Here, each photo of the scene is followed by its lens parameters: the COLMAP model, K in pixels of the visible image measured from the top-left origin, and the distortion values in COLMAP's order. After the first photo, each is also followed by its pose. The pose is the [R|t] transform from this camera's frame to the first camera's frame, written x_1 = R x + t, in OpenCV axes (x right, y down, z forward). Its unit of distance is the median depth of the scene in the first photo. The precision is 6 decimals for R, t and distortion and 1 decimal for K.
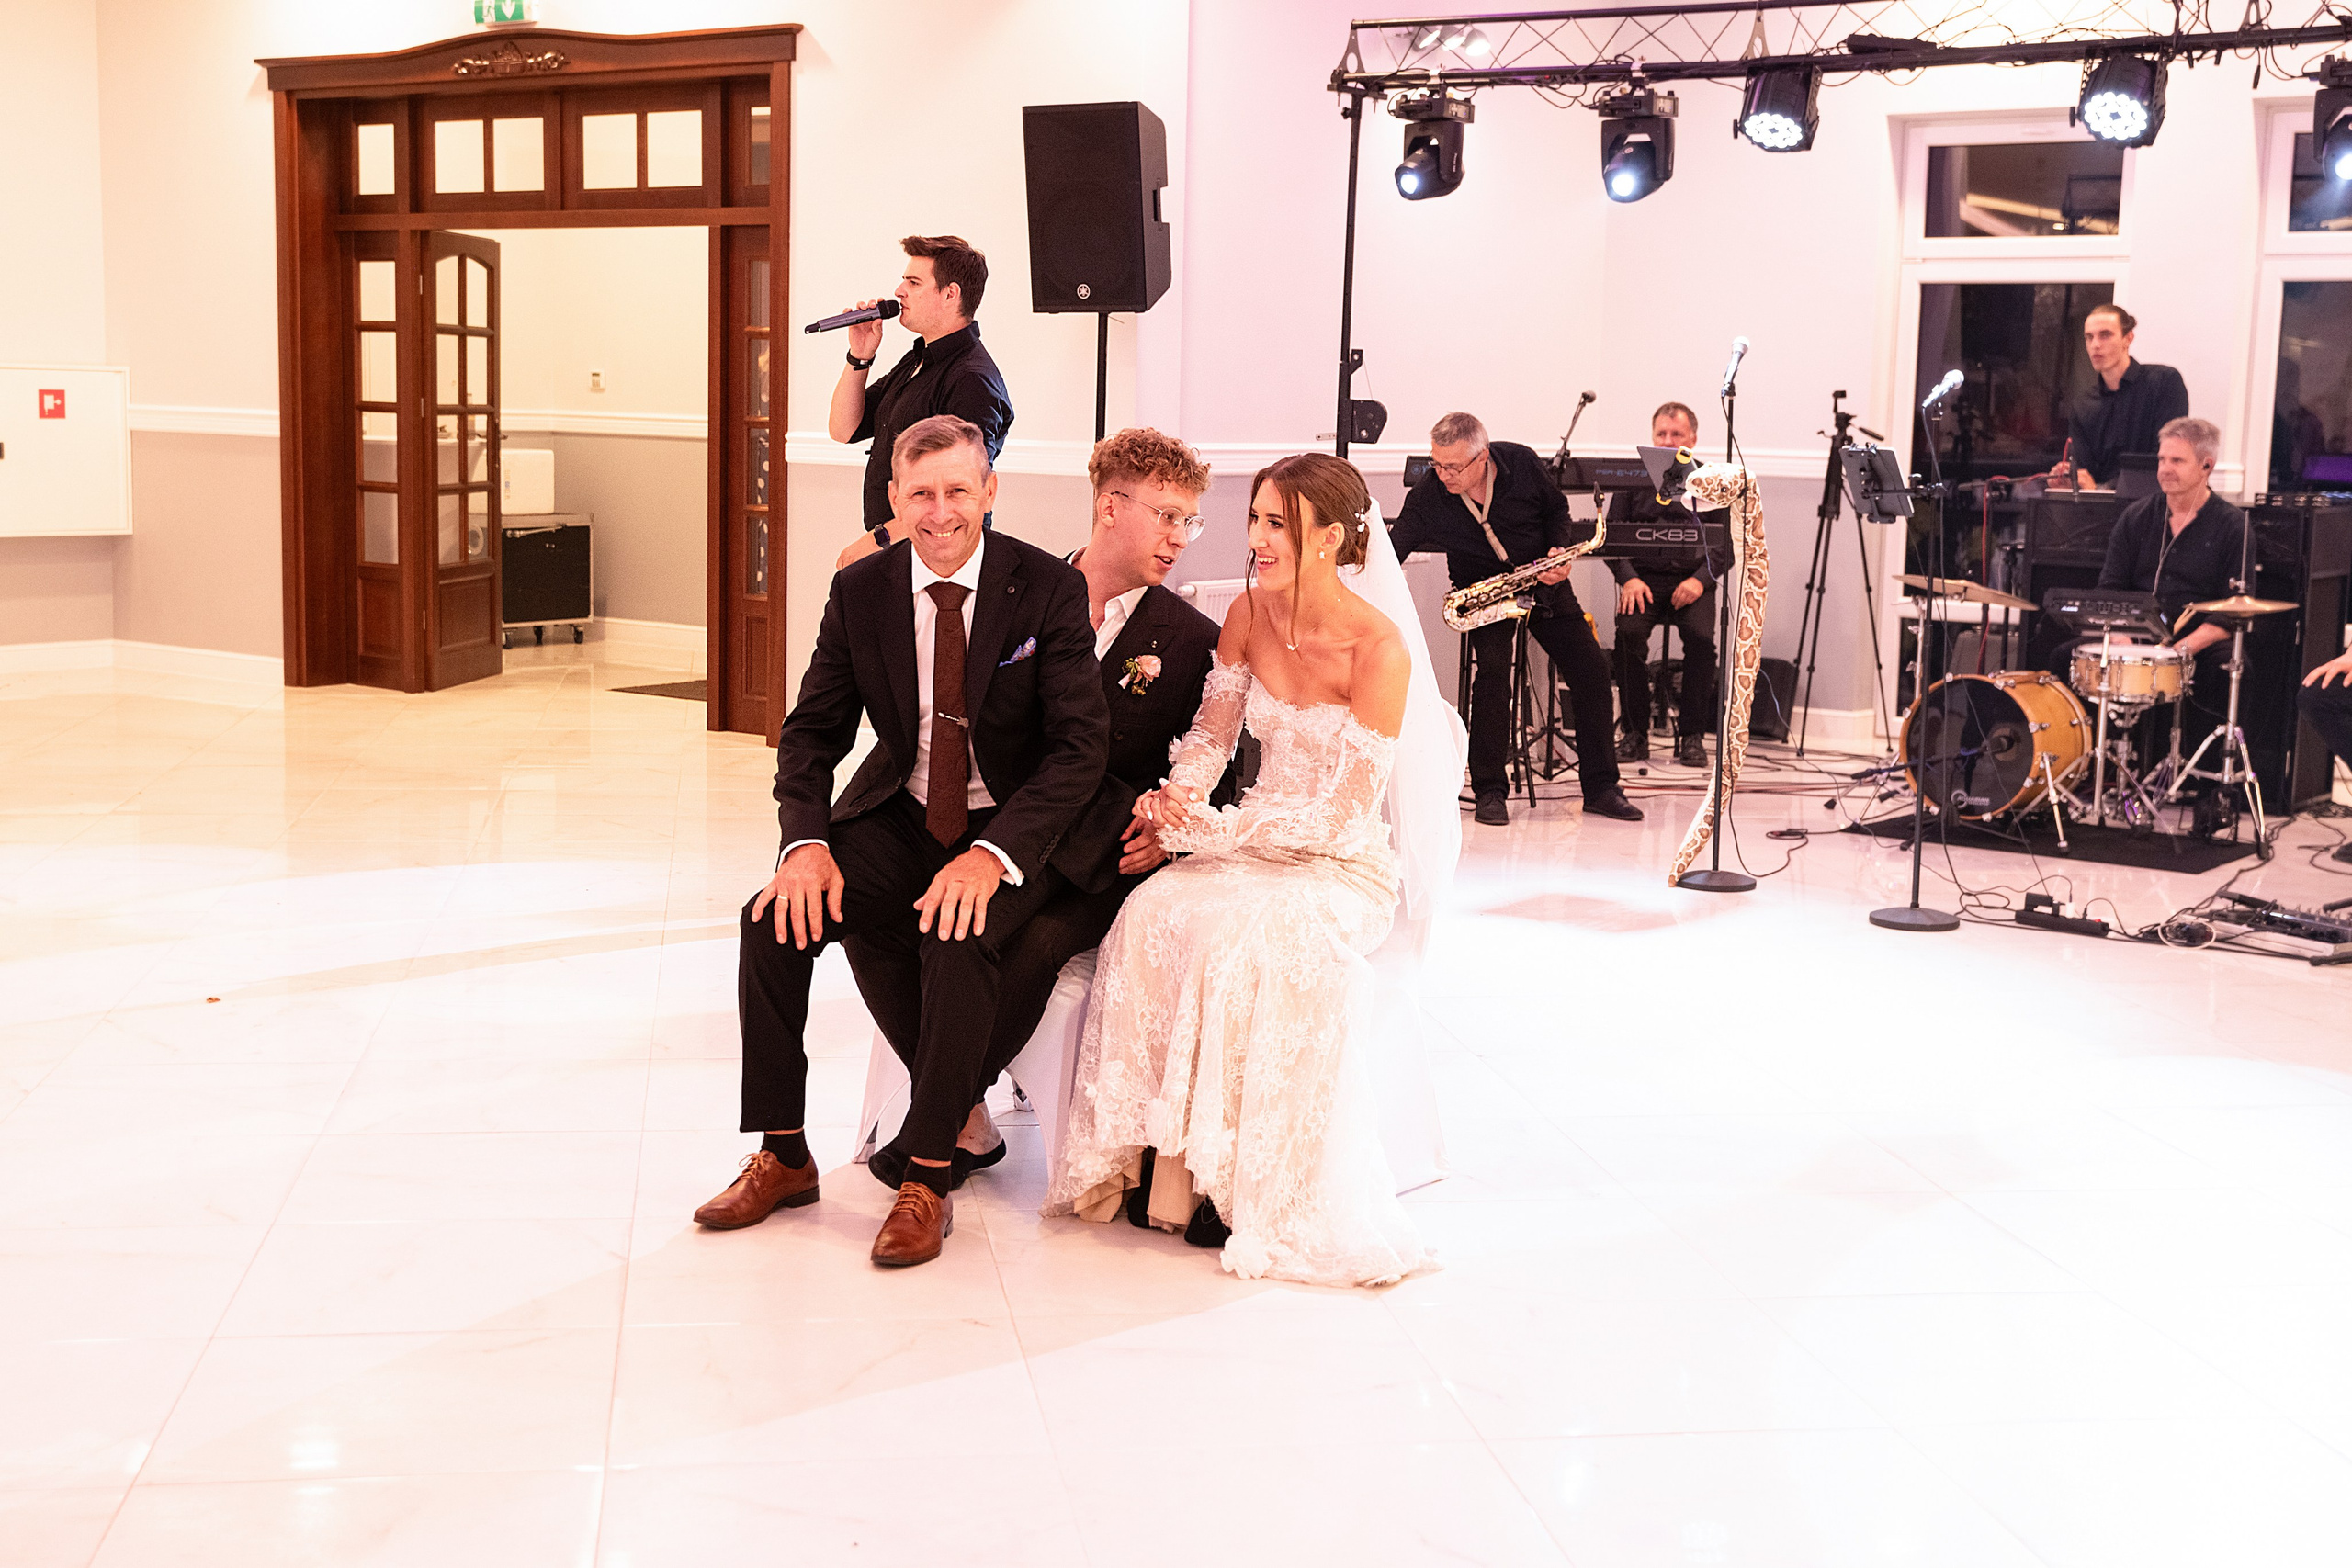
lens RADIAL K [[2936.1, 0, 1176.0], [0, 2936.1, 784.0], [0, 0, 1]] dist [0.027793, 0.039675]
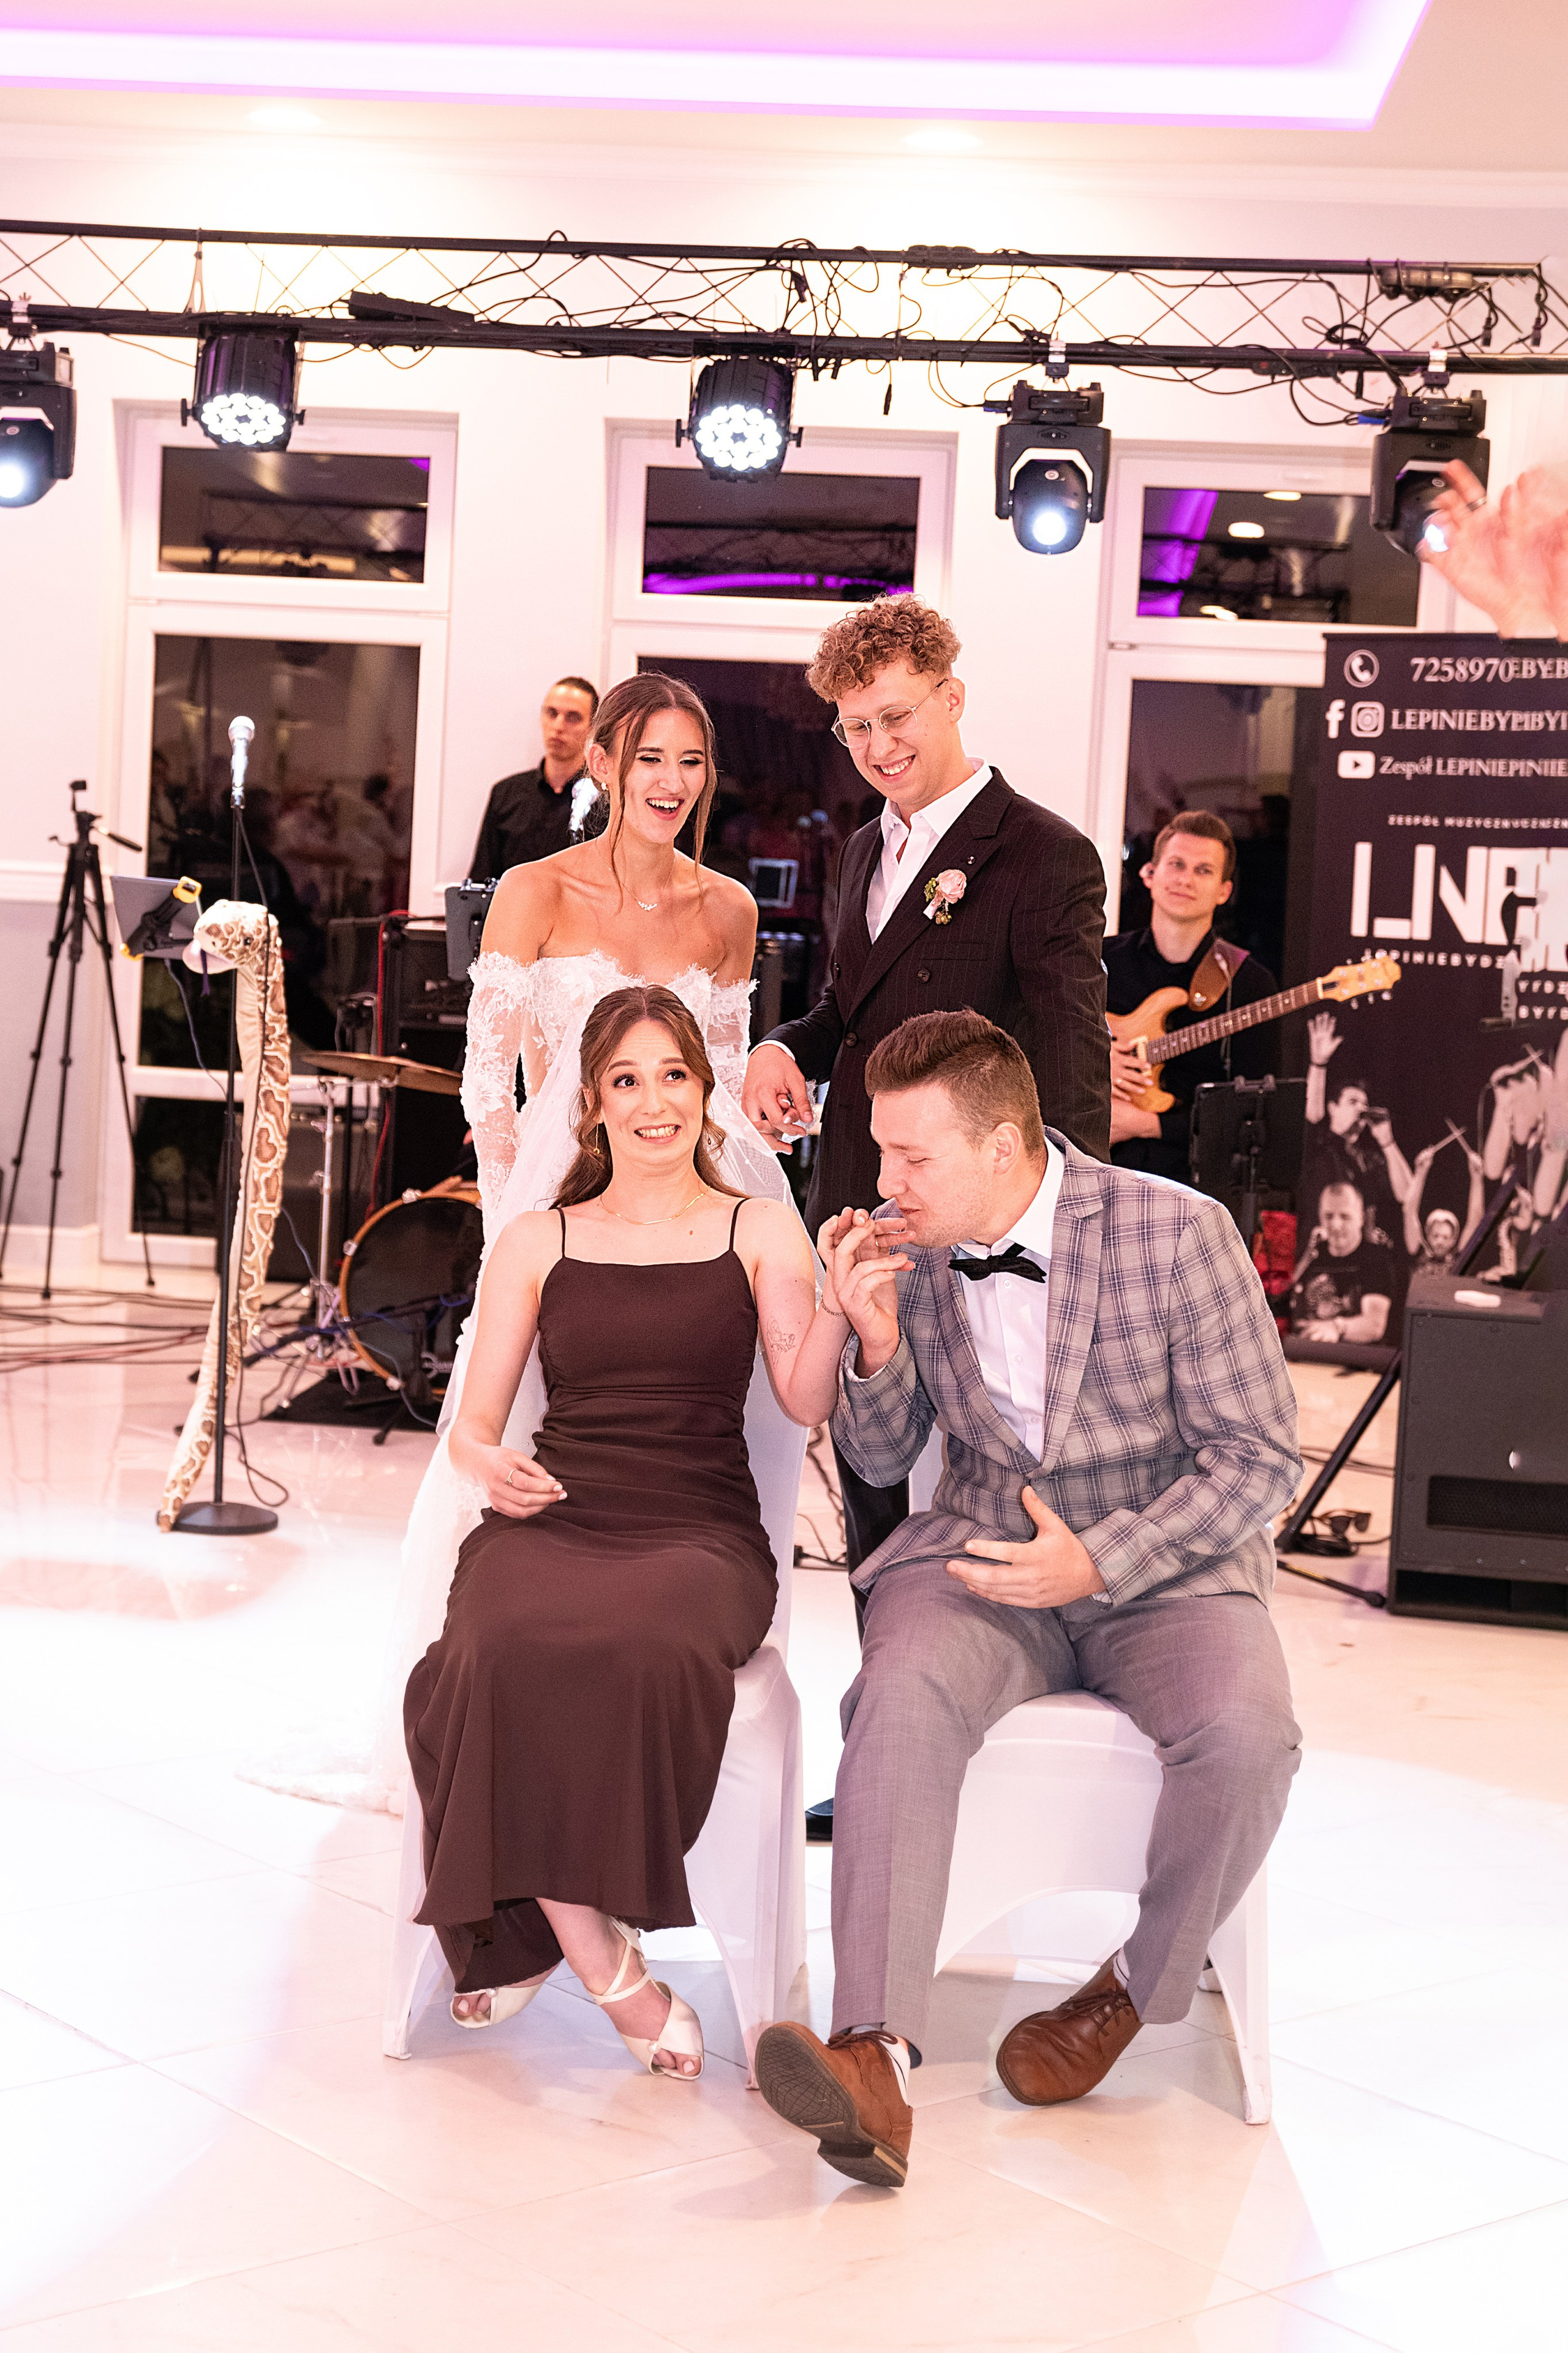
lens RADIAL K [[3846.3, 0, 613.2], [0, 3846.3, 1121.0], [0, 0, 1]] dist [0.035015, 0.048967]
pose [[0.862452, -0.021047, 0.505701, -0.162981], [0.038320, 0.998983, -0.023776, -0.029627], [-0.504686, 0.039884, 0.862381, 0.166173]]
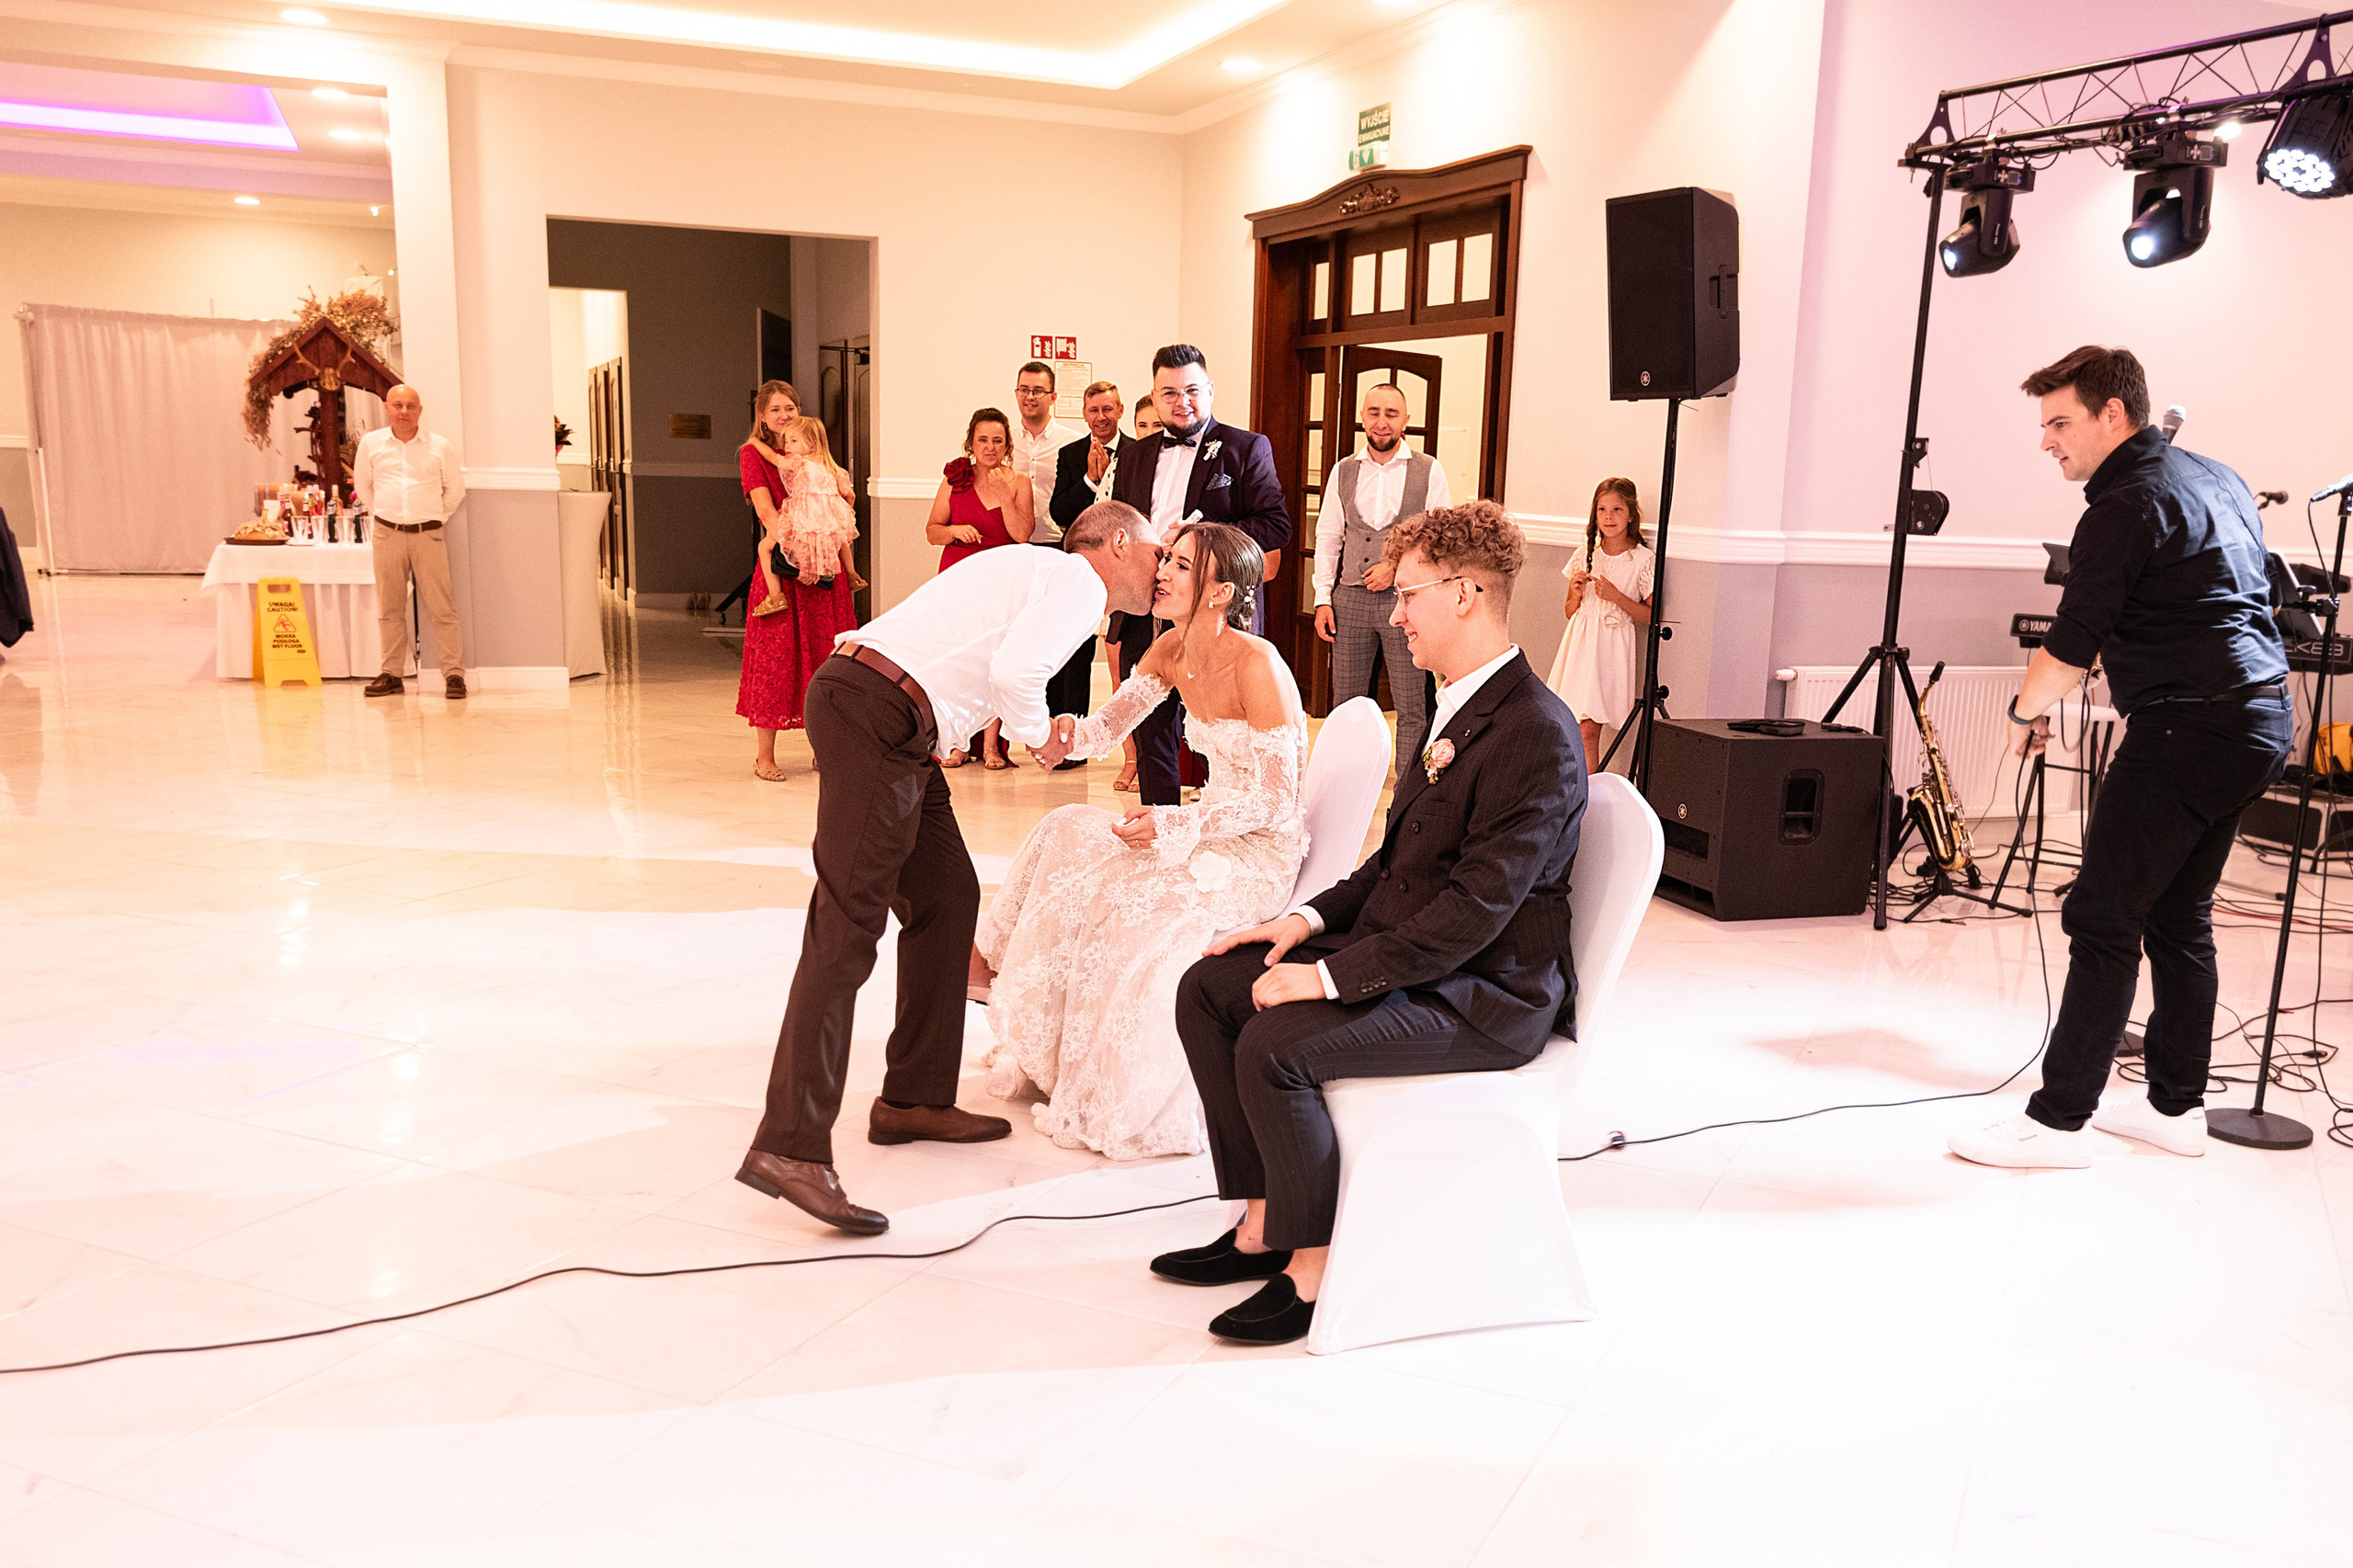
lens RADIAL K [[2036.8, 0, 1264.1], [0, 2036.8, 918.8], [0, 0, 1]] dist [-0.012270, -0.007070]
pose [[0.843665, 0.128202, -0.521339, 0.252967], [-0.091348, 0.991189, 0.095918, -0.034873], [0.529042, -0.033300, 0.847942, 0.311501]]
